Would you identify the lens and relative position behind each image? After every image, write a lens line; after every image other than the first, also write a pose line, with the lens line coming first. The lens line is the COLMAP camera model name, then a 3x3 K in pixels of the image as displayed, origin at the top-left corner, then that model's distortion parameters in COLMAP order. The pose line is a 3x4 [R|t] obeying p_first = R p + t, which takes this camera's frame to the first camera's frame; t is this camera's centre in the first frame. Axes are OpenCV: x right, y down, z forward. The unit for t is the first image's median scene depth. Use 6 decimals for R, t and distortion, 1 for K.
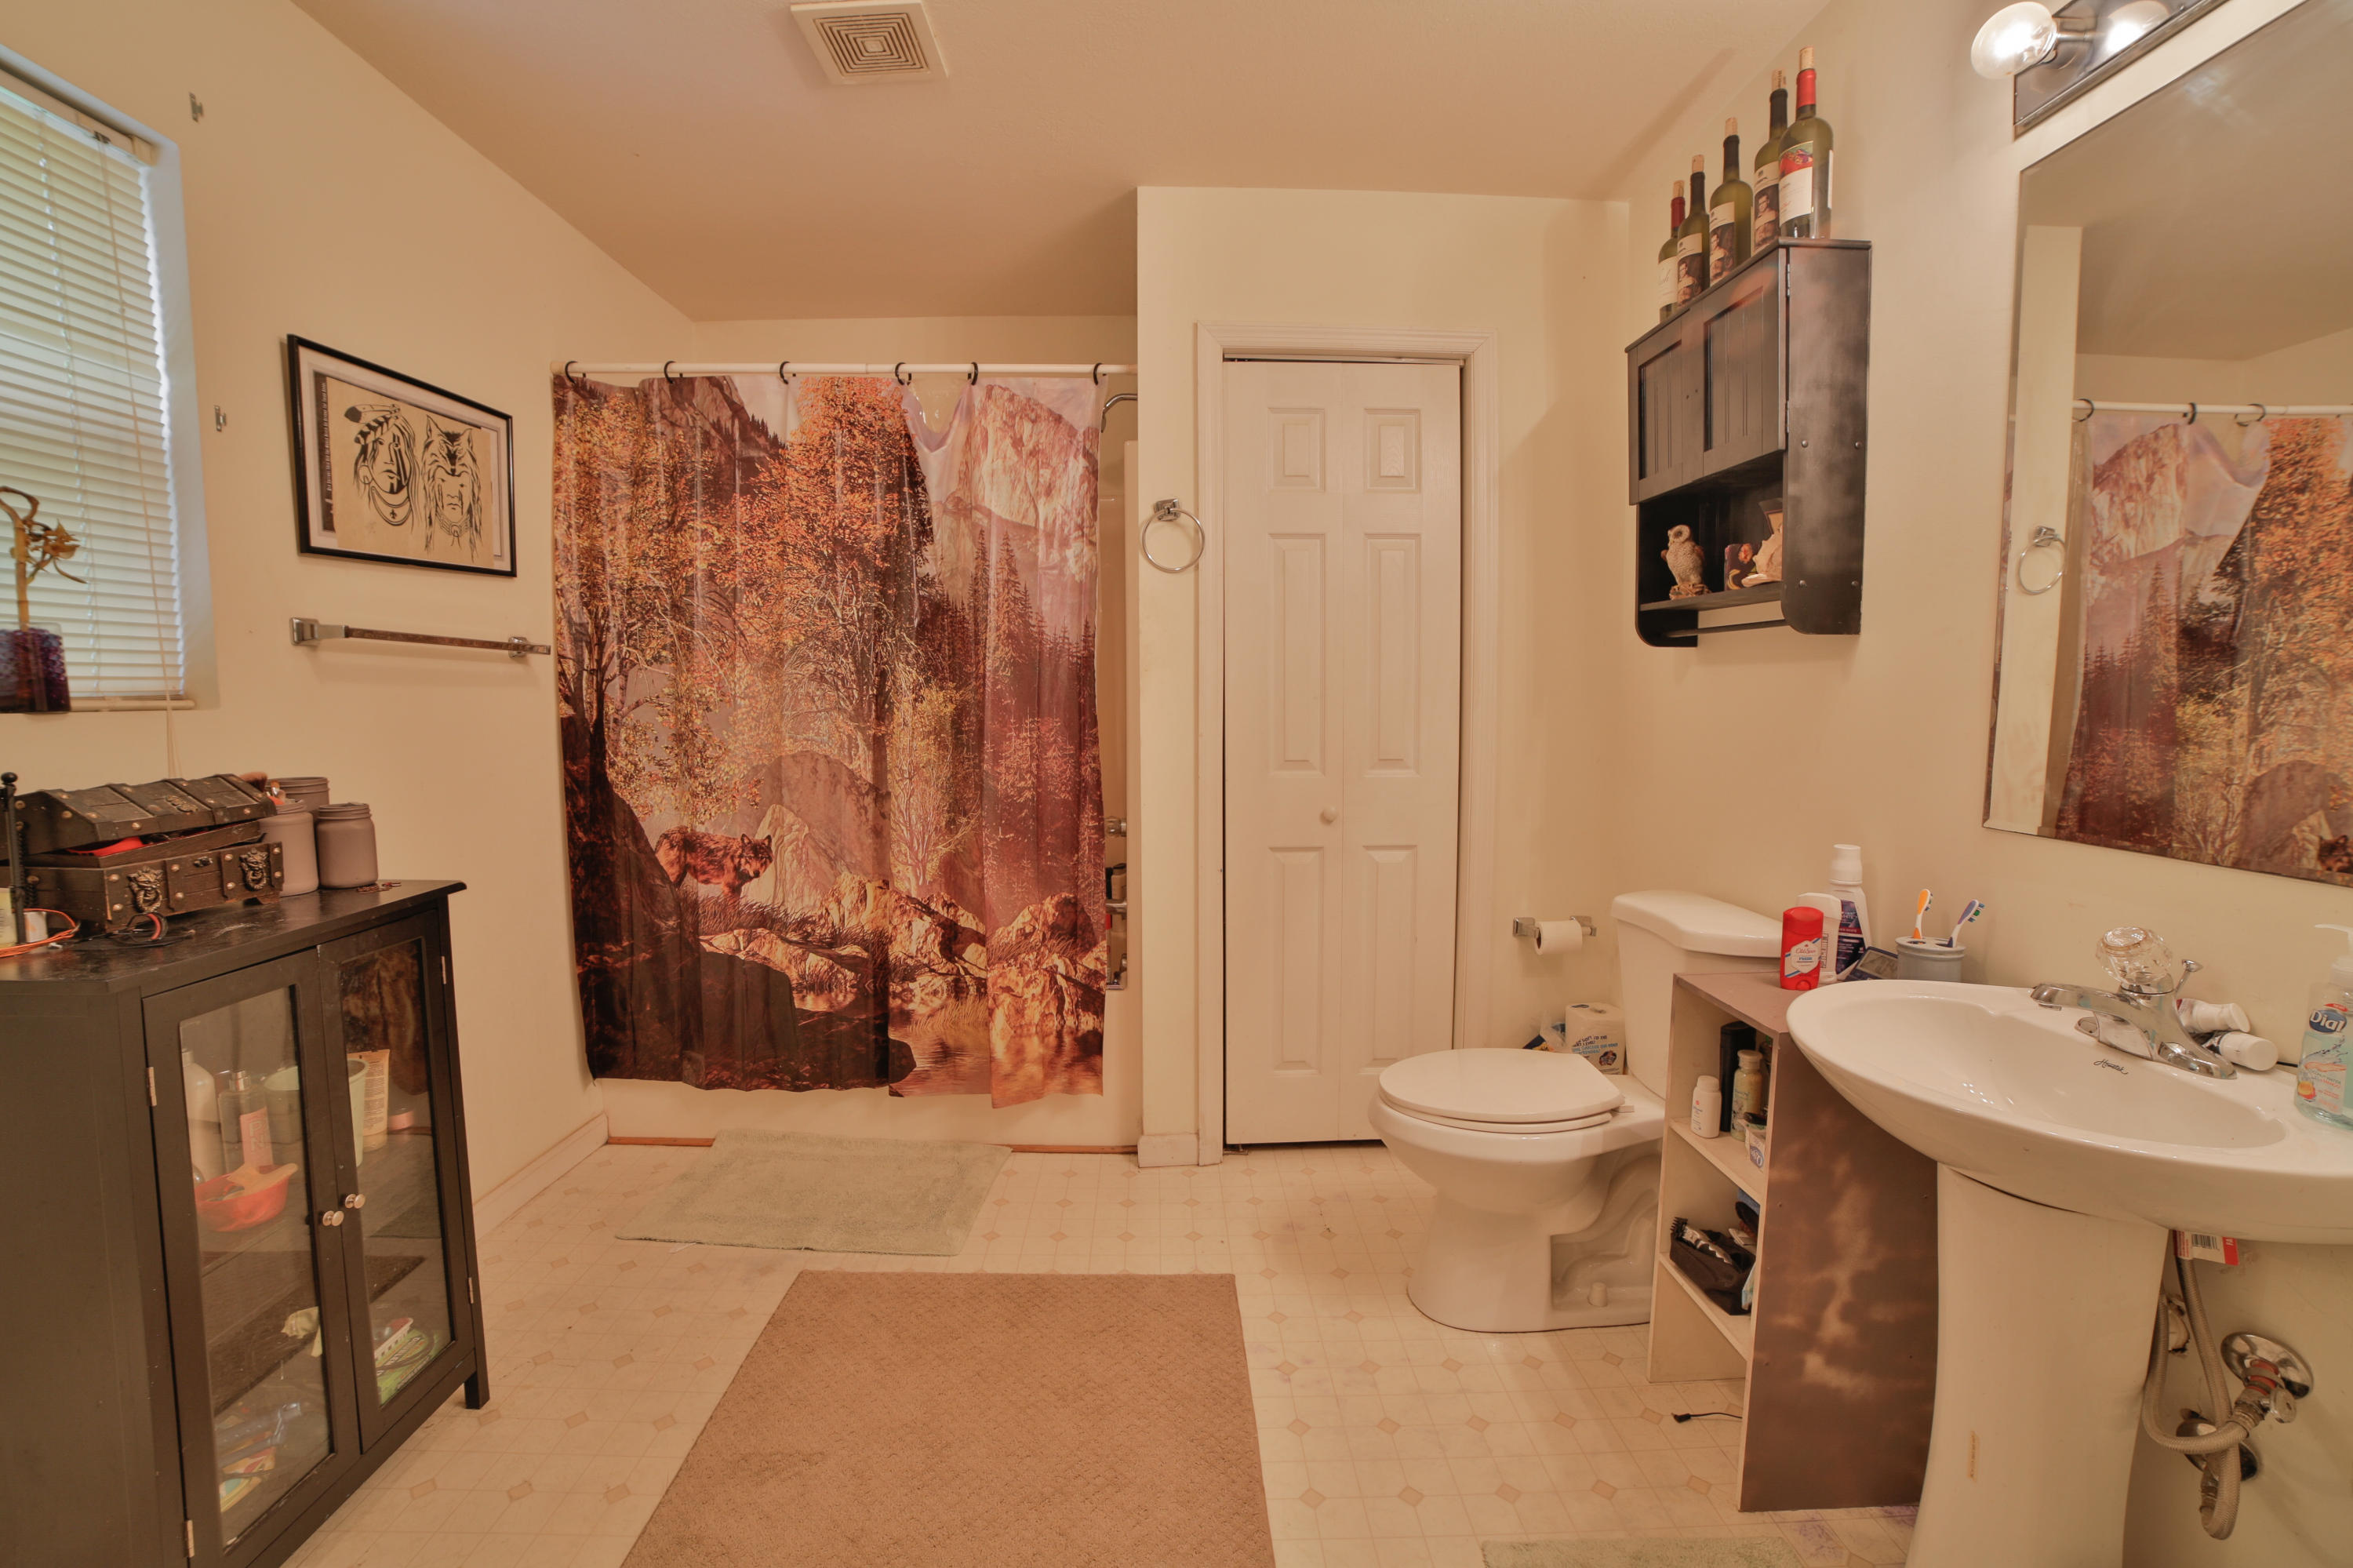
lens RADIAL K [[994.5, 0, 1172.1], [0, 994.5, 778.1], [0, 0, 1]] dist [-0.109395, 0.036006]
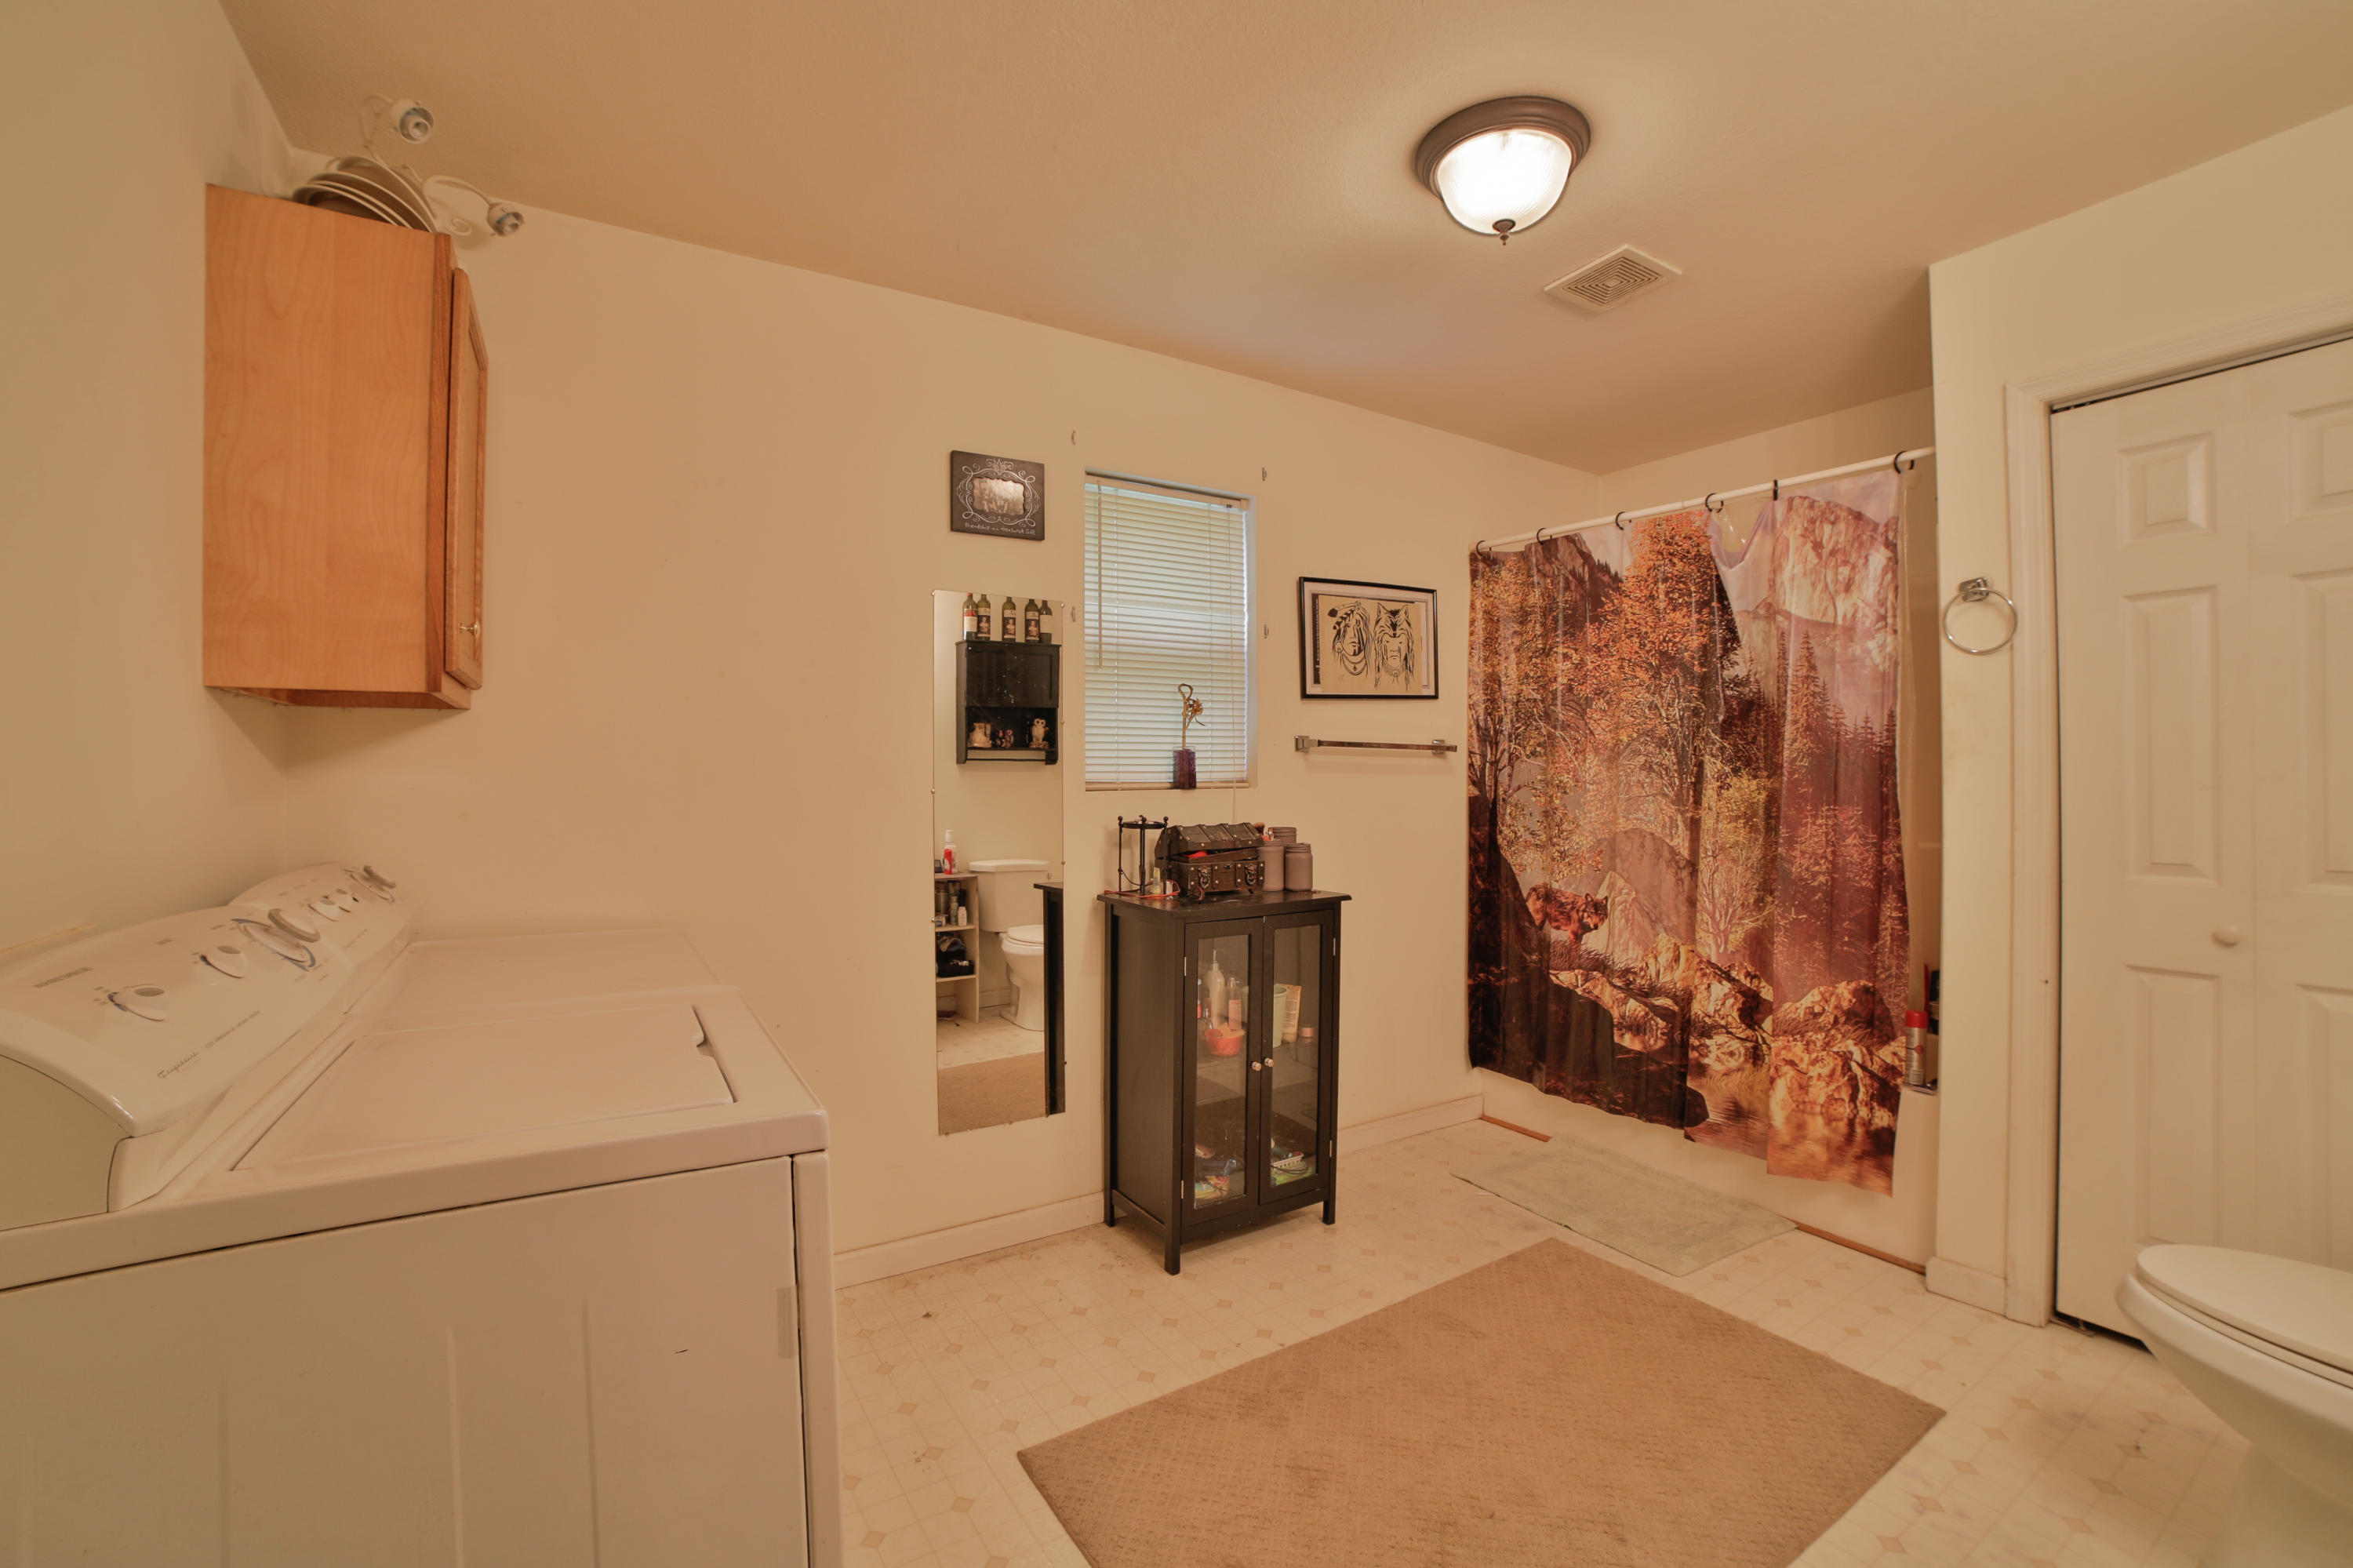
lens RADIAL K [[994.5, 0, 1172.1], [0, 994.5, 778.1], [0, 0, 1]] dist [-0.109395, 0.036006]
pose [[0.516436, -0.001040, -0.856325, 0.360554], [-0.069793, 0.996621, -0.043301, 0.002057], [0.853477, 0.082128, 0.514618, -0.105689]]
